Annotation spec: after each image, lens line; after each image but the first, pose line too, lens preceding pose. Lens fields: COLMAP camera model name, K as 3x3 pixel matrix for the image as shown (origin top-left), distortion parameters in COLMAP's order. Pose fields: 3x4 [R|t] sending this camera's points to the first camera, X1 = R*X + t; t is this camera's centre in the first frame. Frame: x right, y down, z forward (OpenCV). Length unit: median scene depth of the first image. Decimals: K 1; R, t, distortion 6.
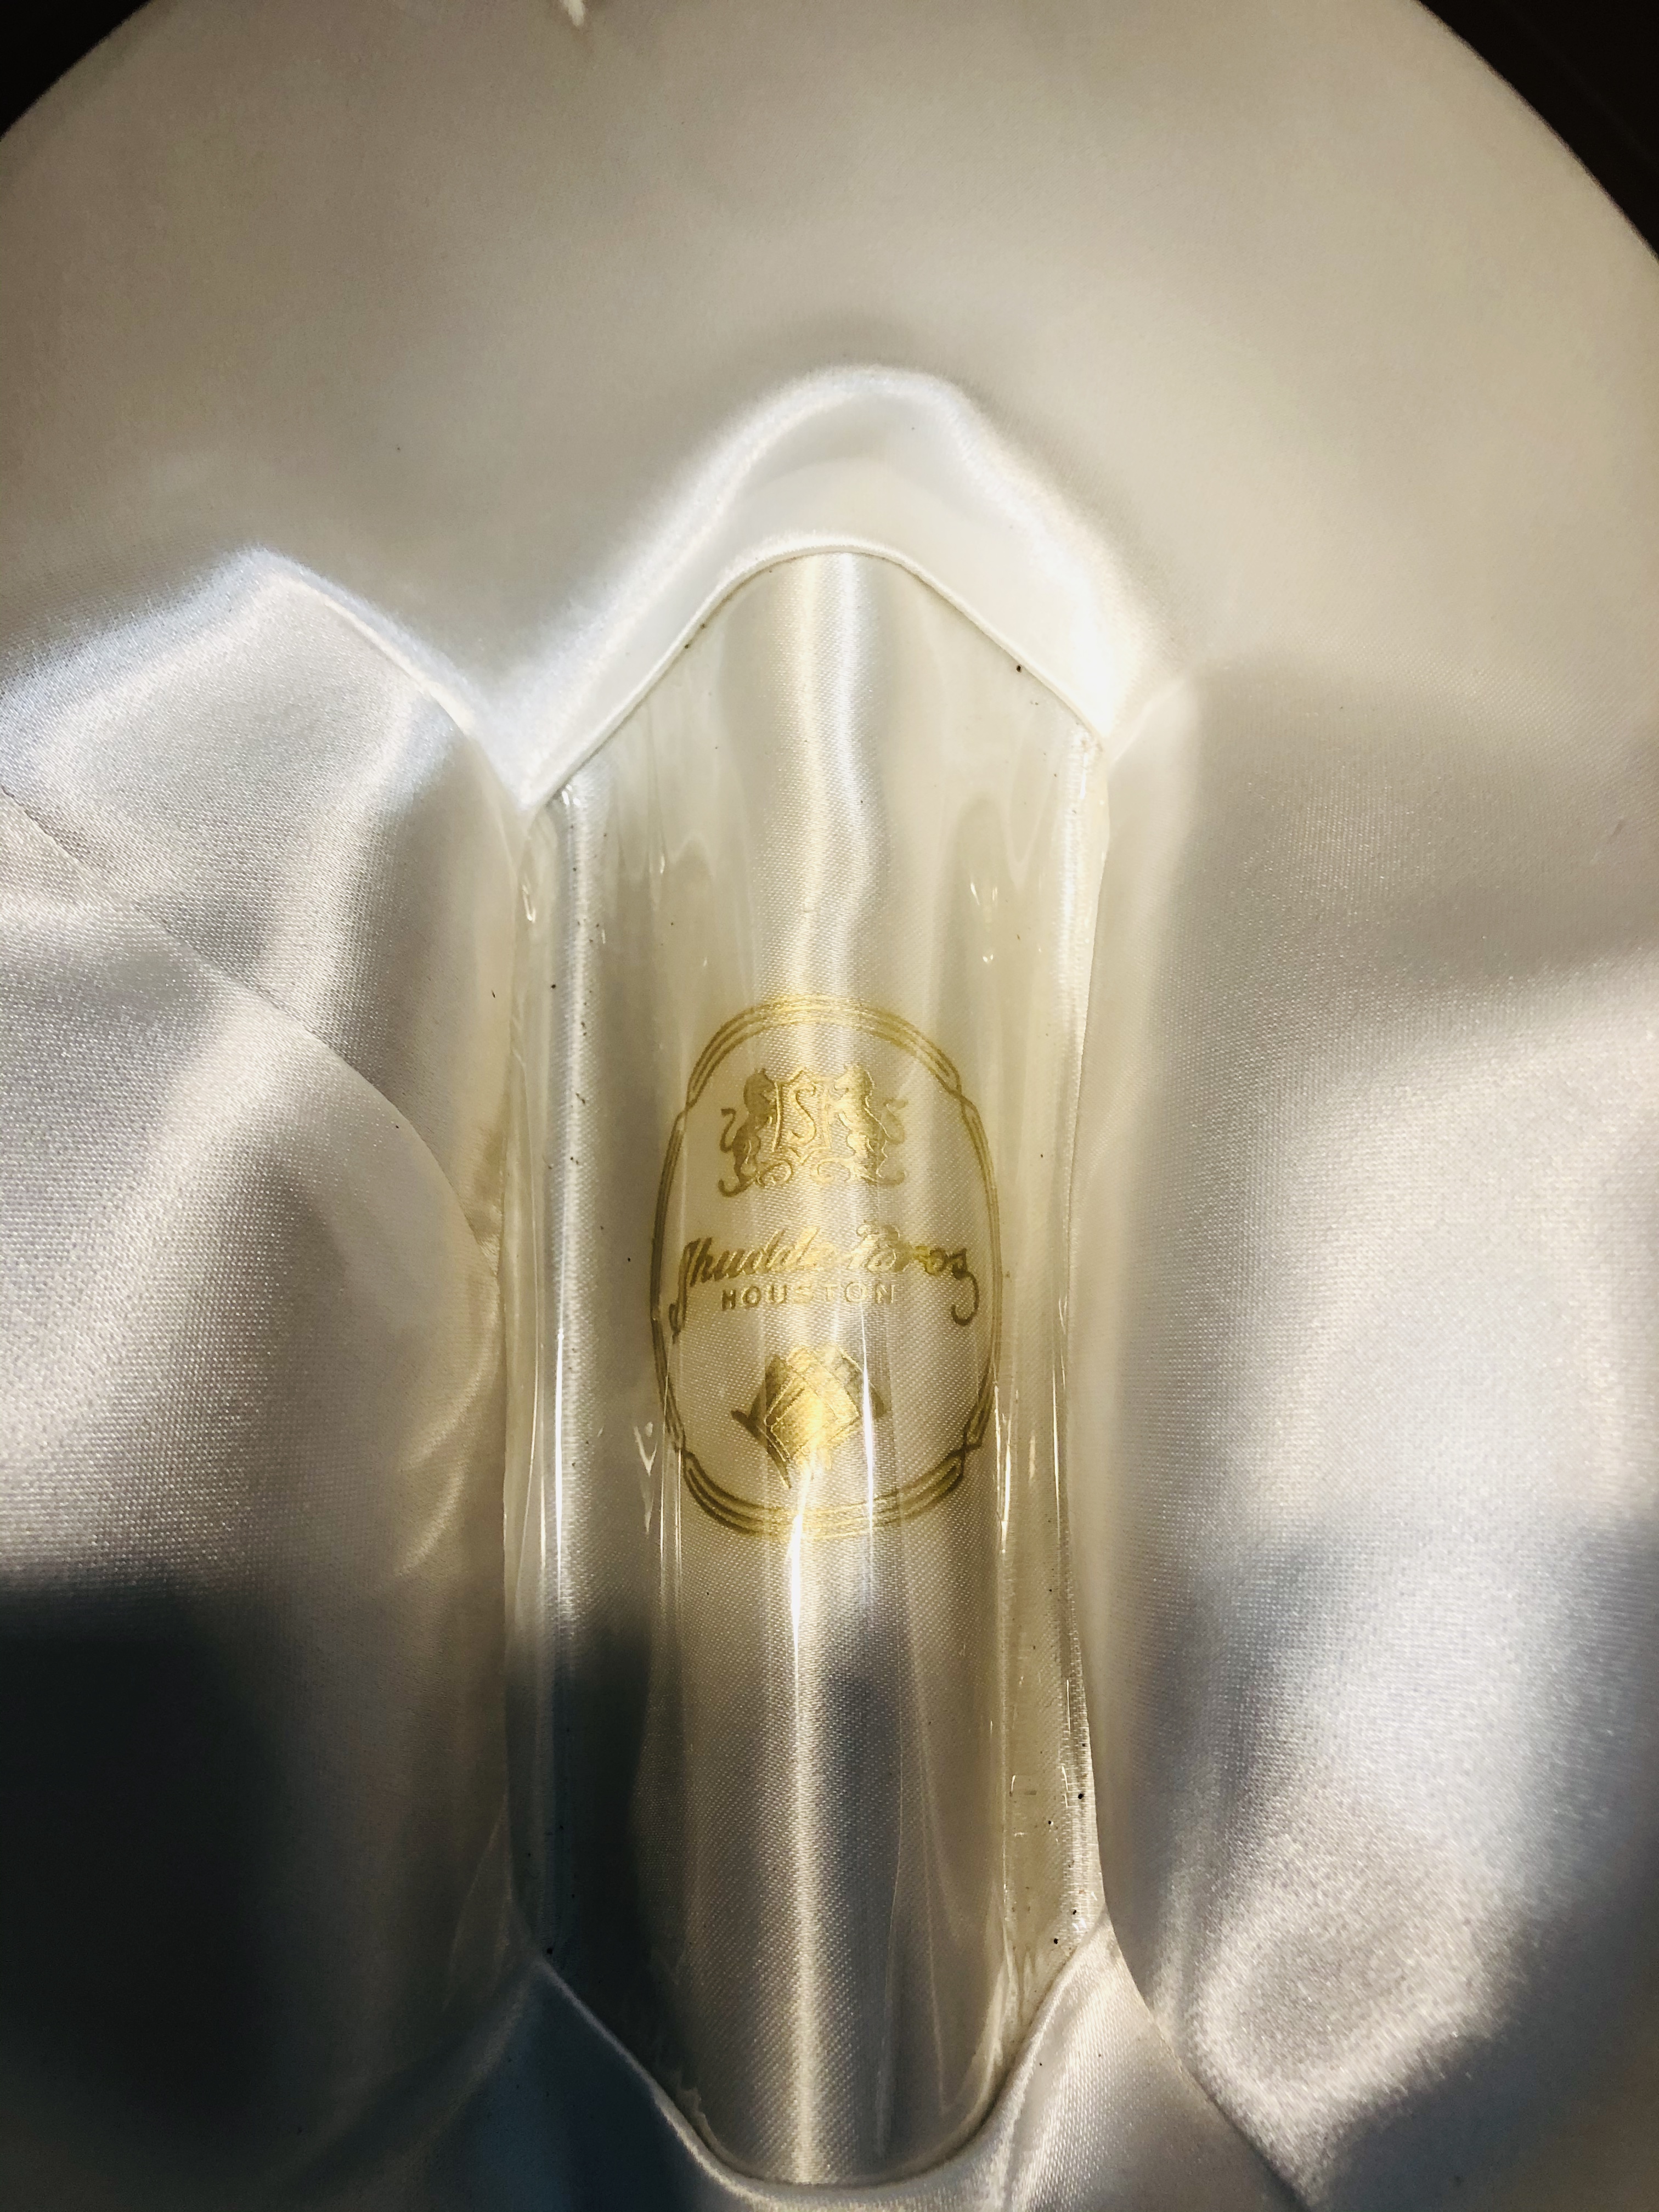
lens RADIAL K [[2012.4, 0, 829.5], [0, 2012.4, 1106.0], [0, 0, 1]] dist [-0.004316, -0.000633]
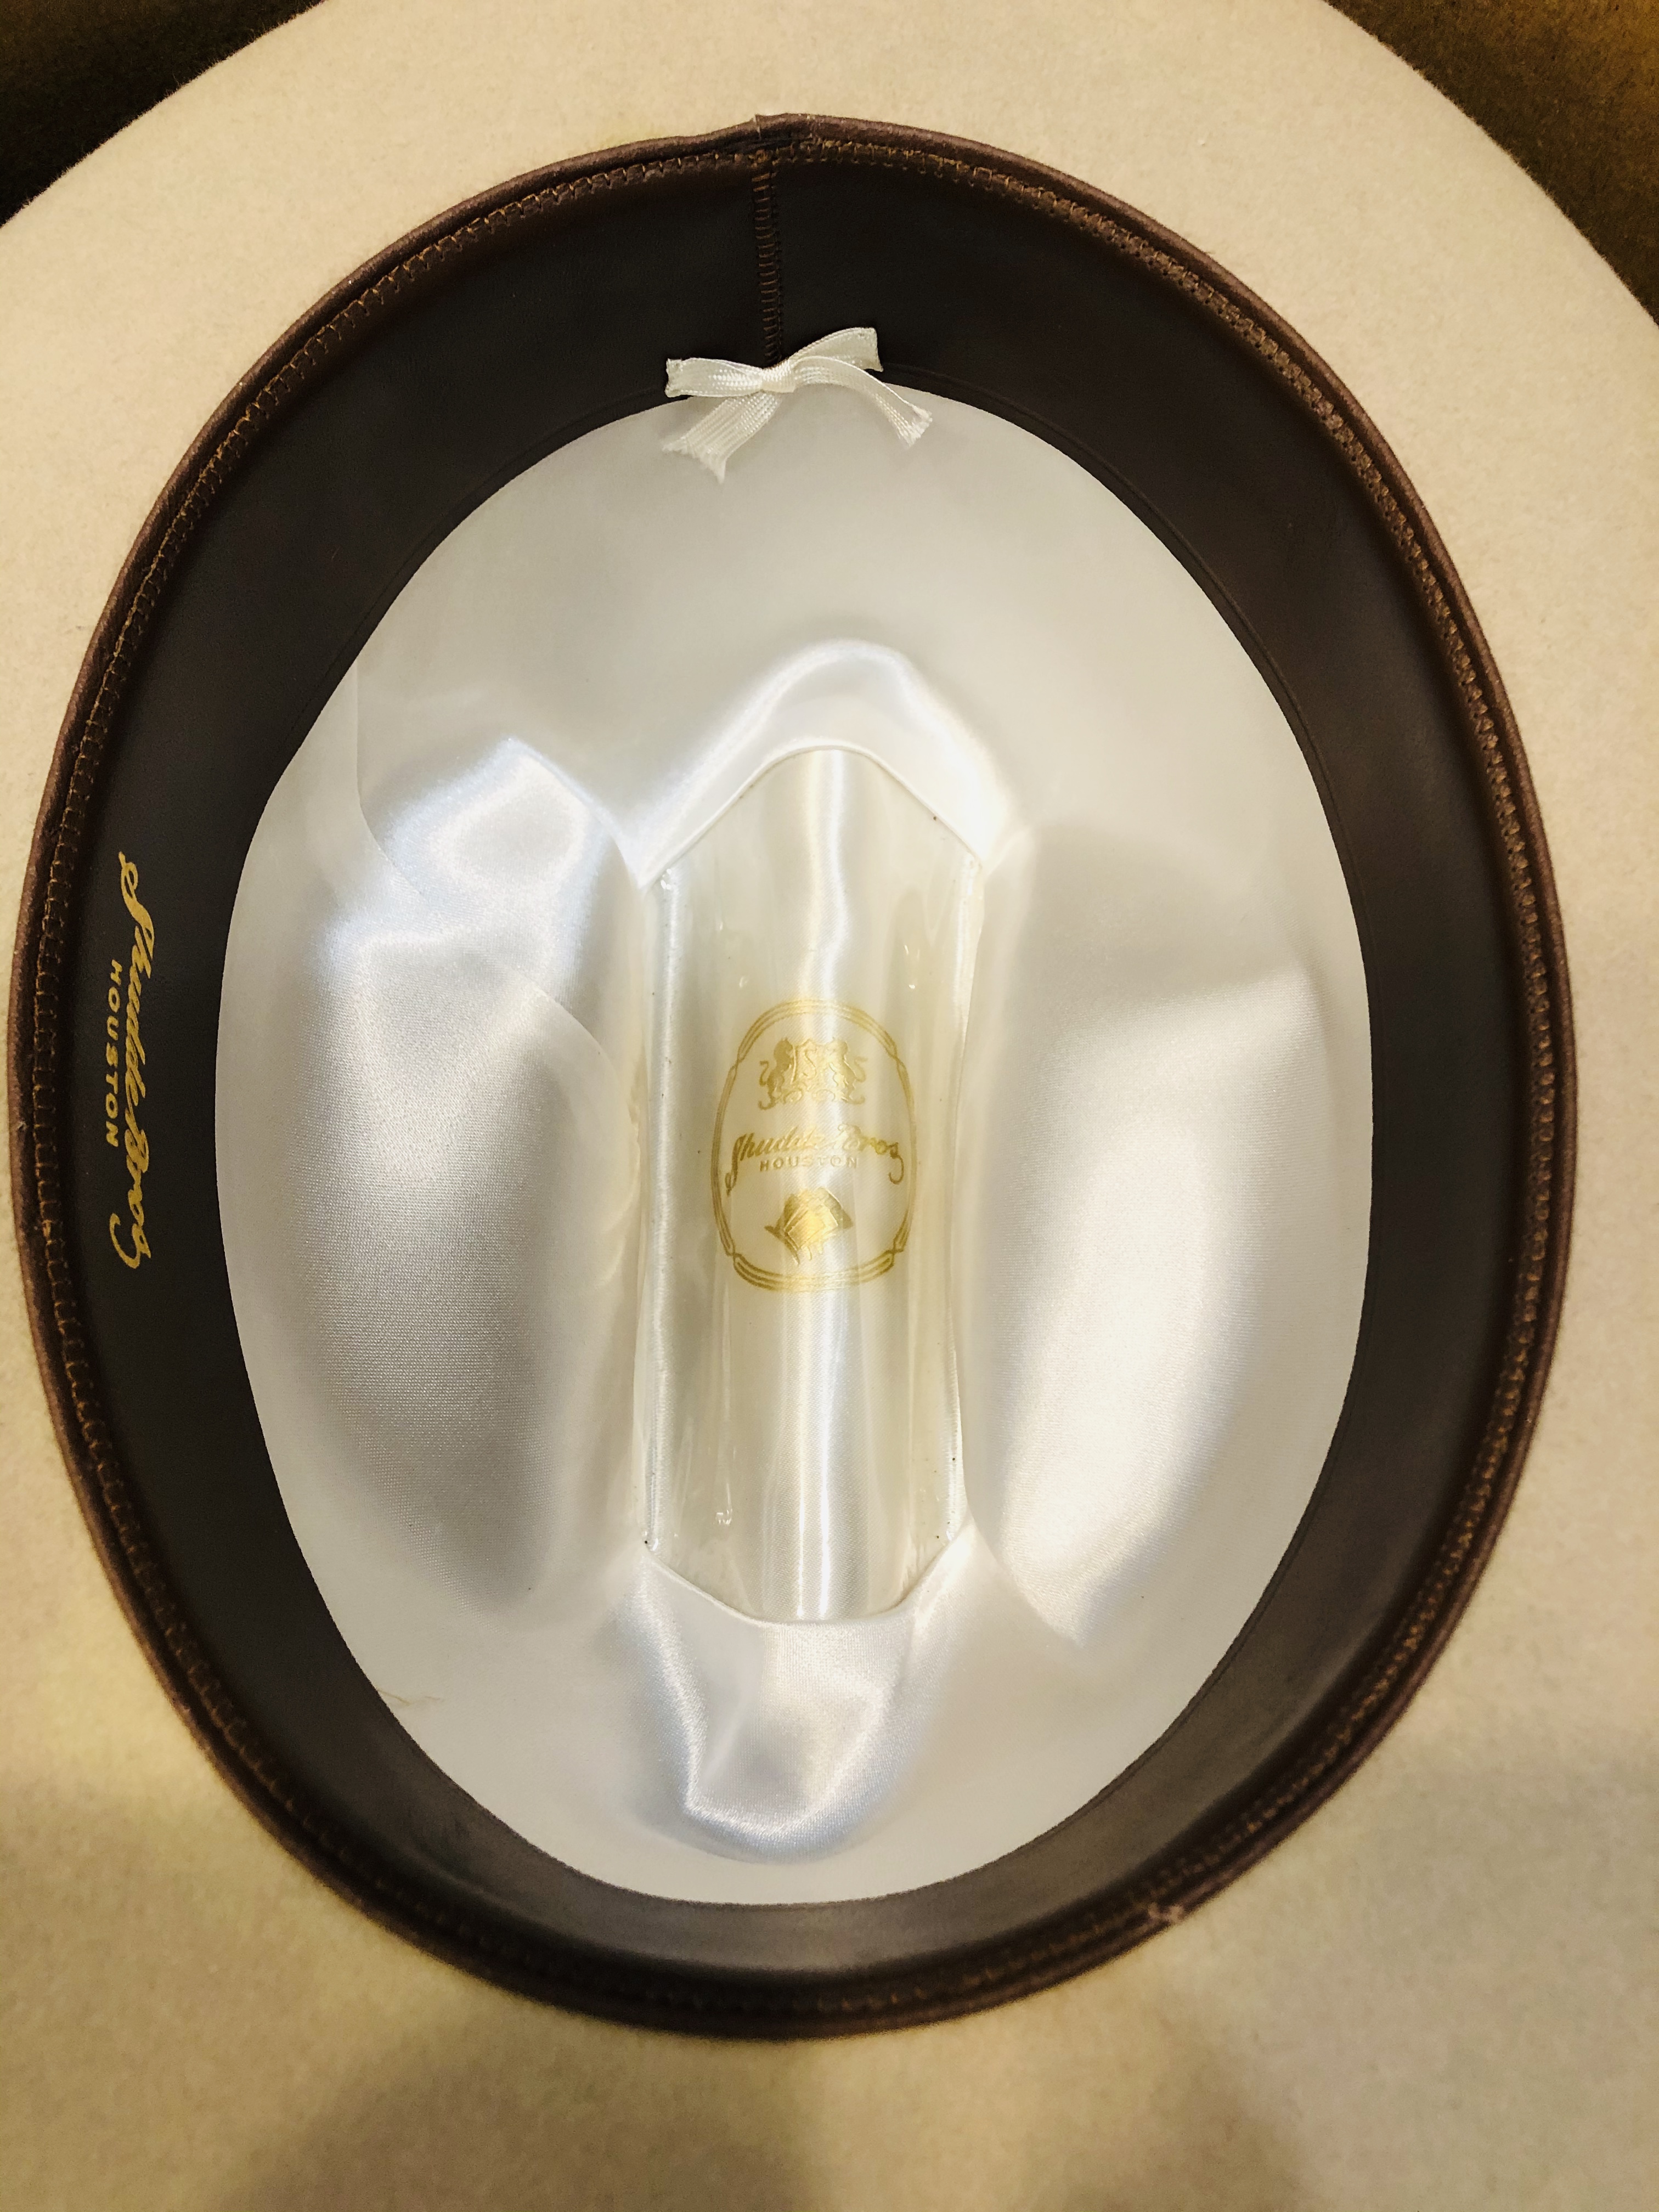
lens RADIAL K [[1846.3, 0, 859.1], [0, 1846.3, 1121.7], [0, 0, 1]] dist [0.003276, 0.013617]
pose [[0.997402, 0.030899, 0.065078, -0.071627], [-0.028140, 0.998683, -0.042903, 0.121452], [-0.066318, 0.040961, 0.996957, -0.612476]]
